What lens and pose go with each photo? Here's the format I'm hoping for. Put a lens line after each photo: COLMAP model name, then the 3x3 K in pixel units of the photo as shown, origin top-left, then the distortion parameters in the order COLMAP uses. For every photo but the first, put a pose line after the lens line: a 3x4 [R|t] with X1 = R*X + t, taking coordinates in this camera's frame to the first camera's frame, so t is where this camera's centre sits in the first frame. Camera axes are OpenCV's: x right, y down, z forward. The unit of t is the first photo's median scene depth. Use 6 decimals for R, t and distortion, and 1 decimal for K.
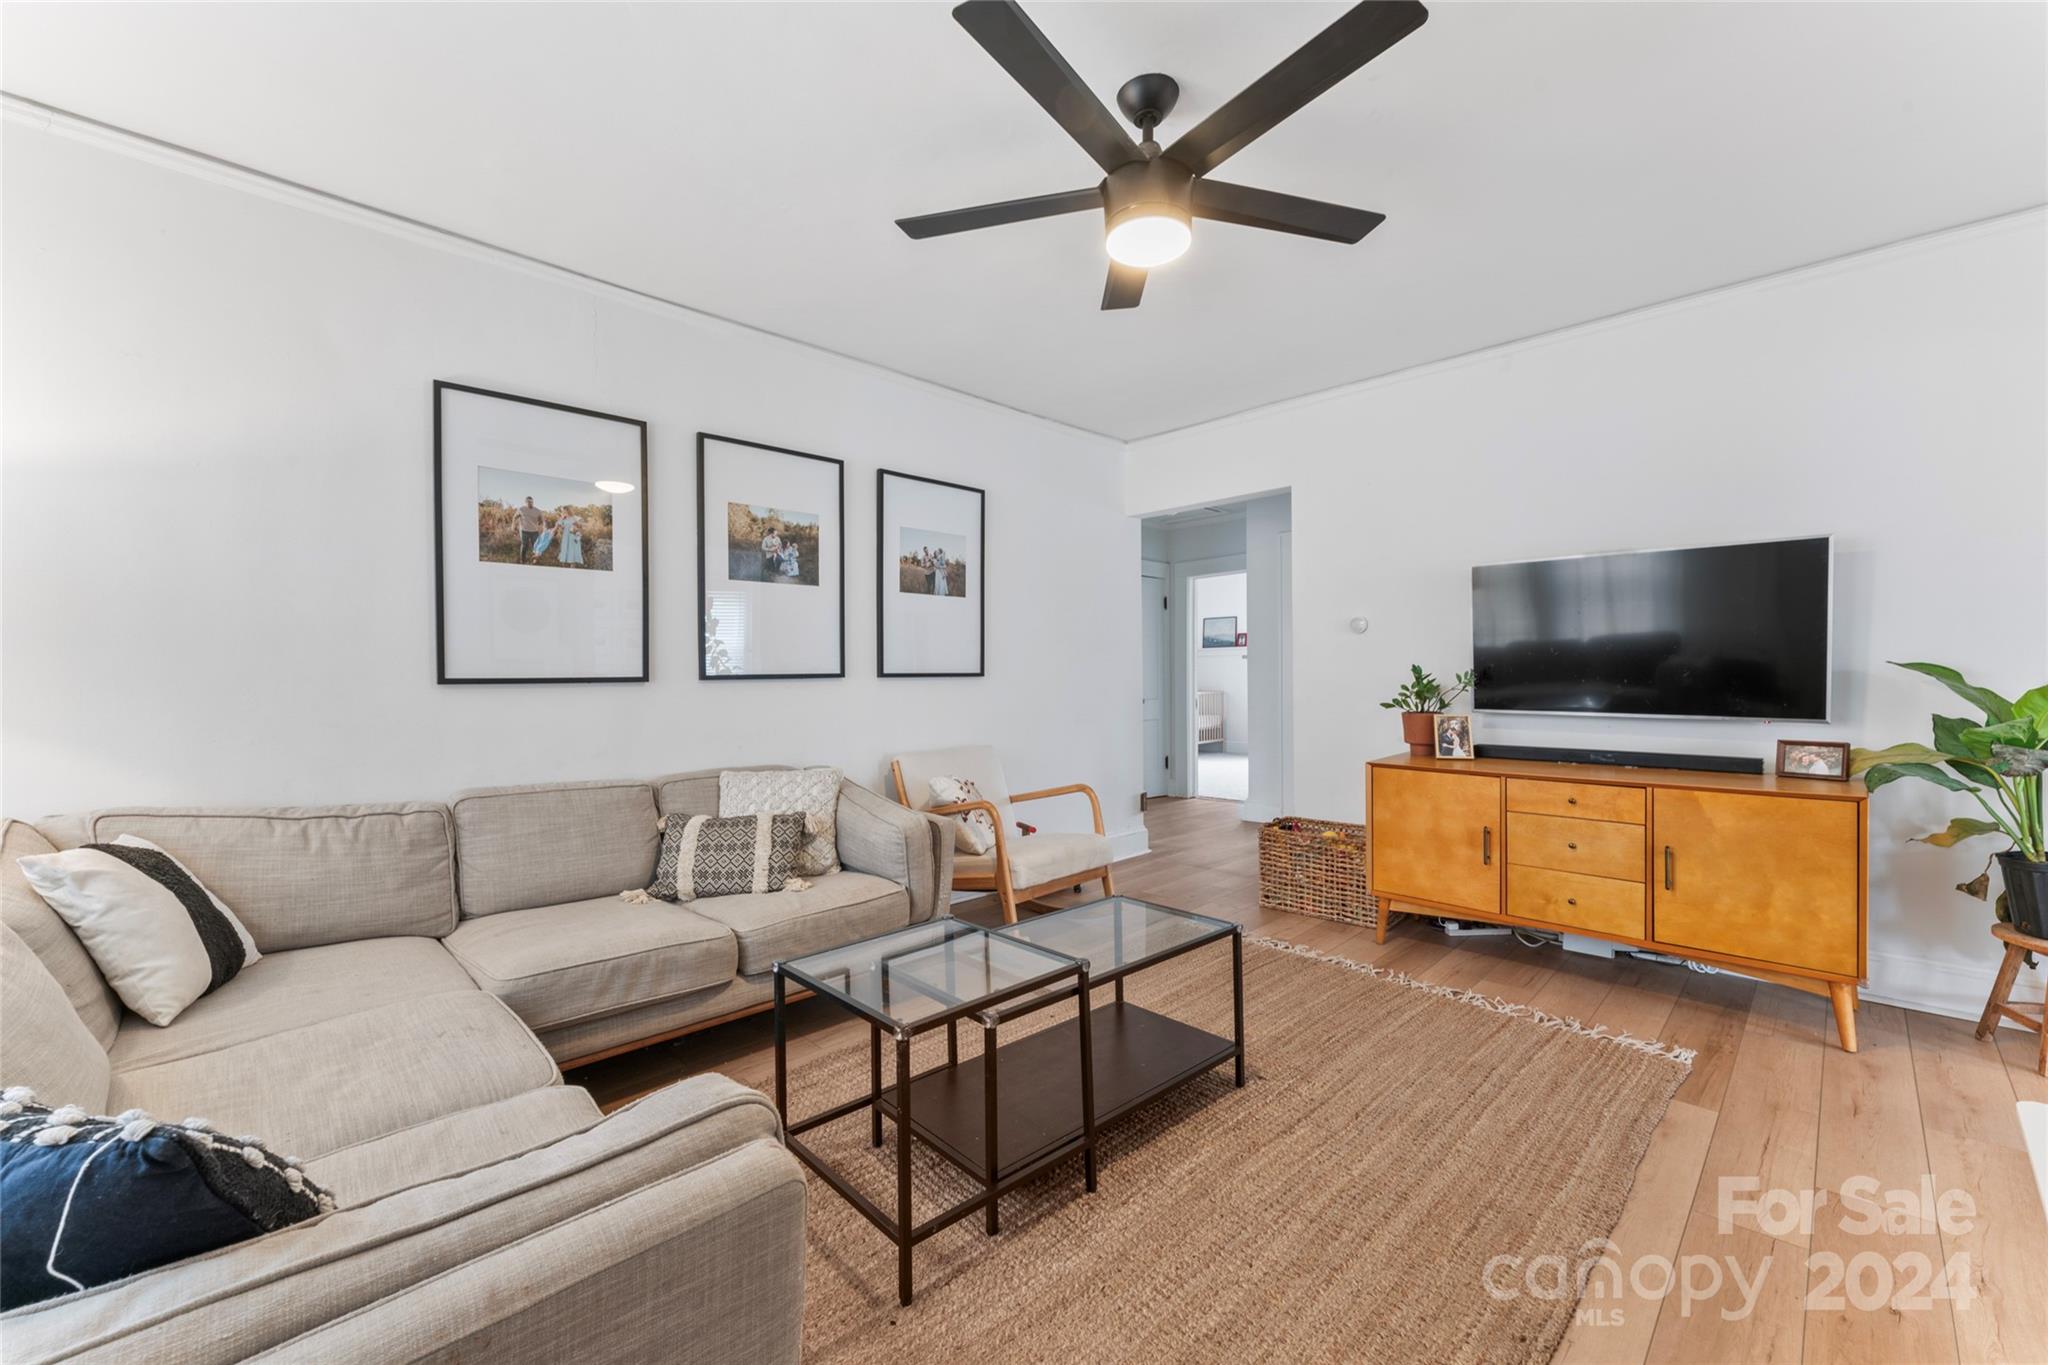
lens RADIAL K [[835.9, 0, 1022.5], [0, 835.9, 671.6], [0, 0, 1]] dist [0.000633, -0.000008]
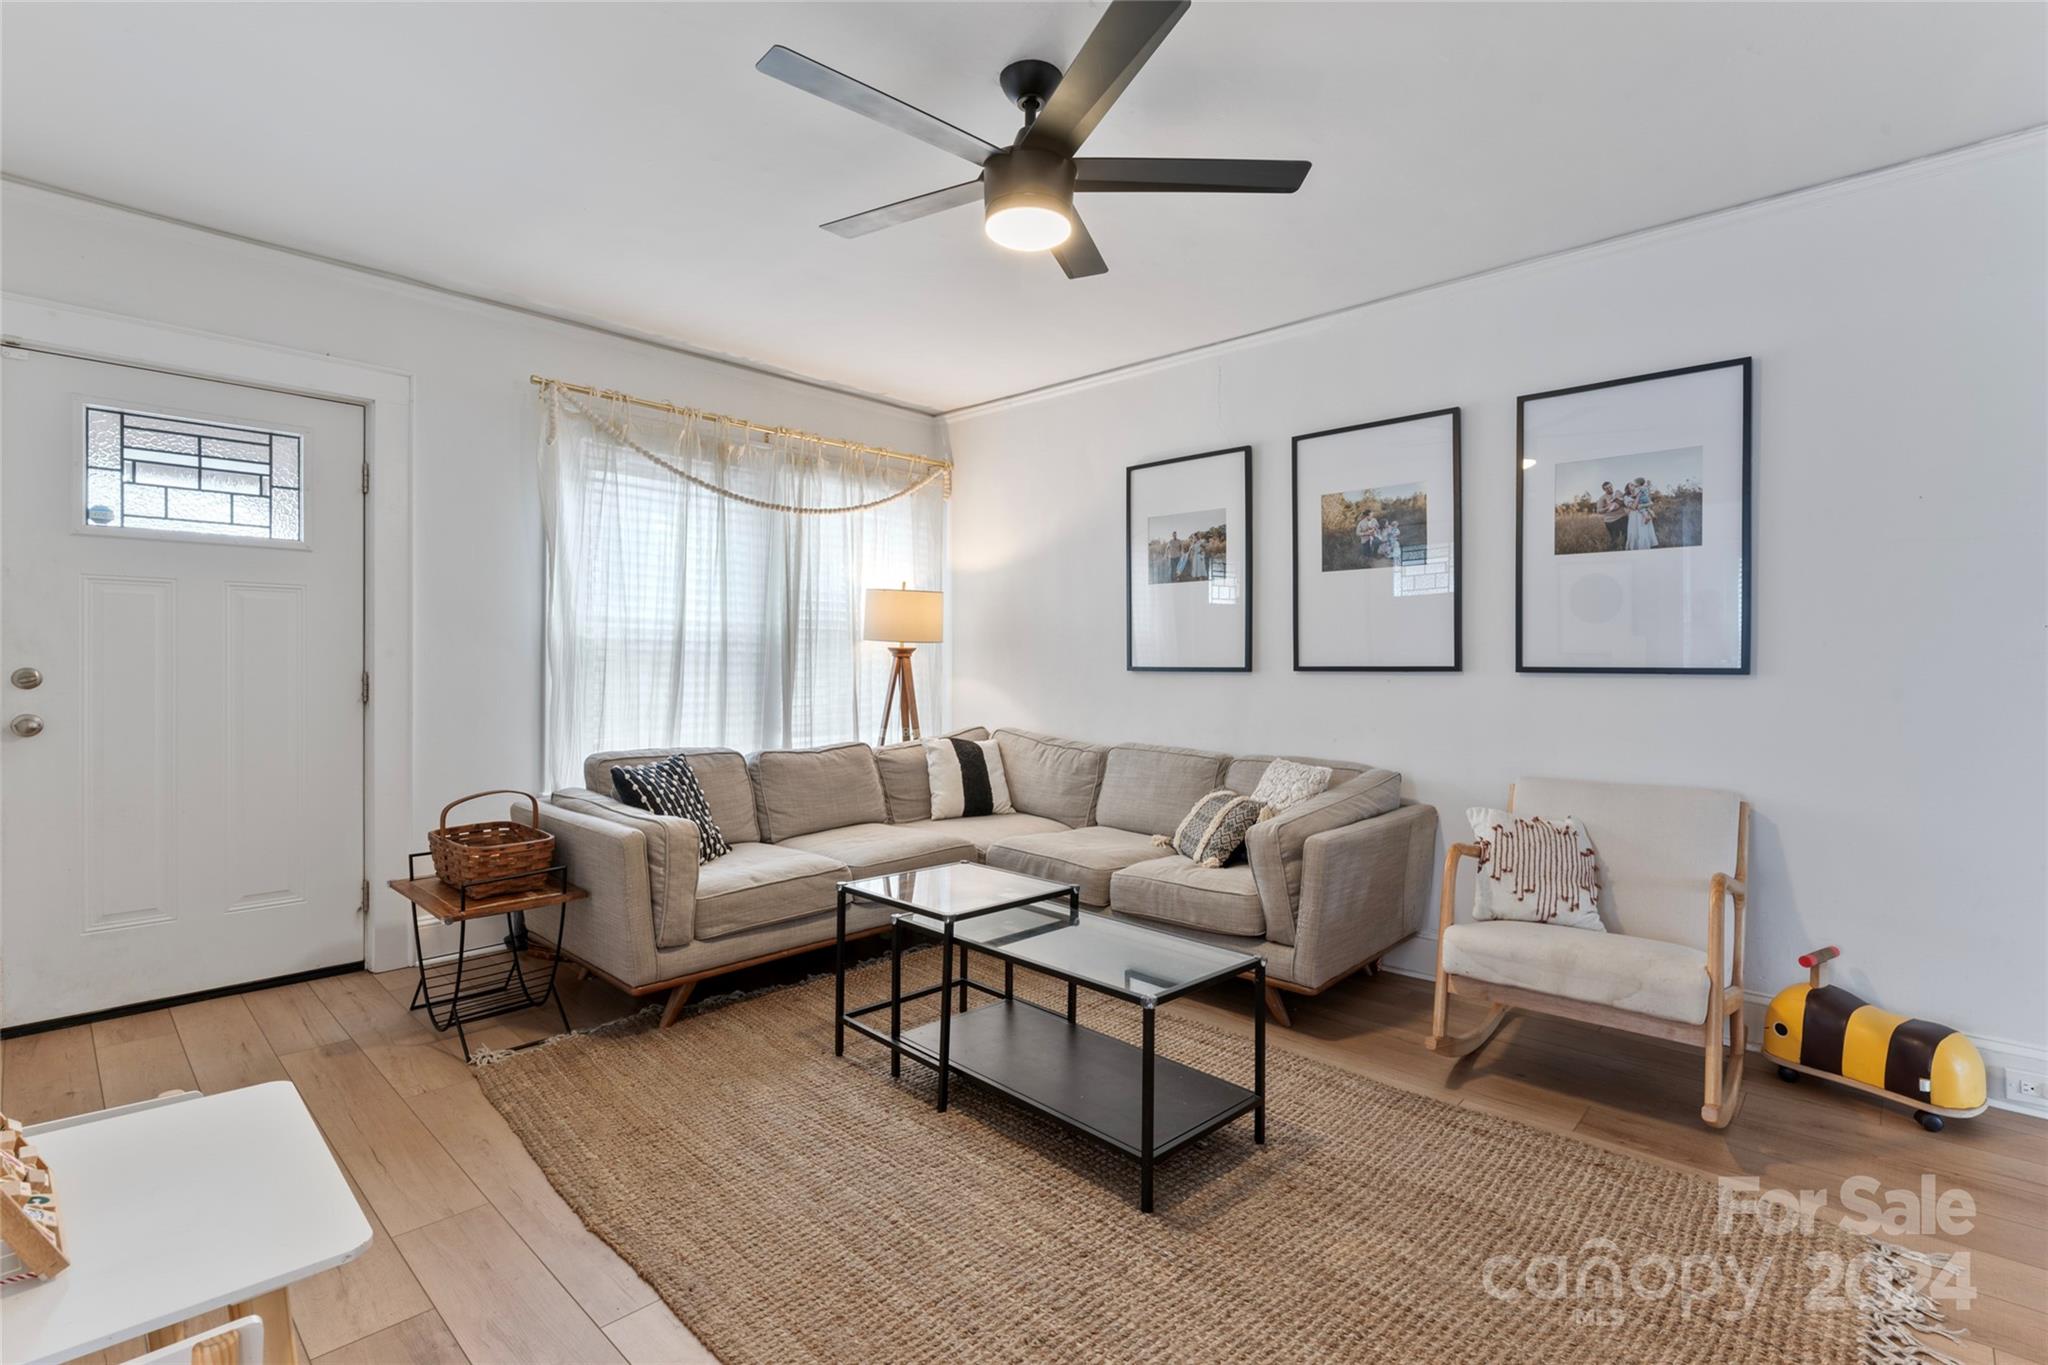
lens RADIAL K [[957.7, 0, 1029.3], [0, 957.7, 675.3], [0, 0, 1]] dist [-0.002327, -0.000222]
pose [[0.025714, 0.010794, -0.999611, 0.801199], [-0.008415, 0.999909, 0.010580, 0.005074], [0.999634, 0.008140, 0.025803, 0.624288]]
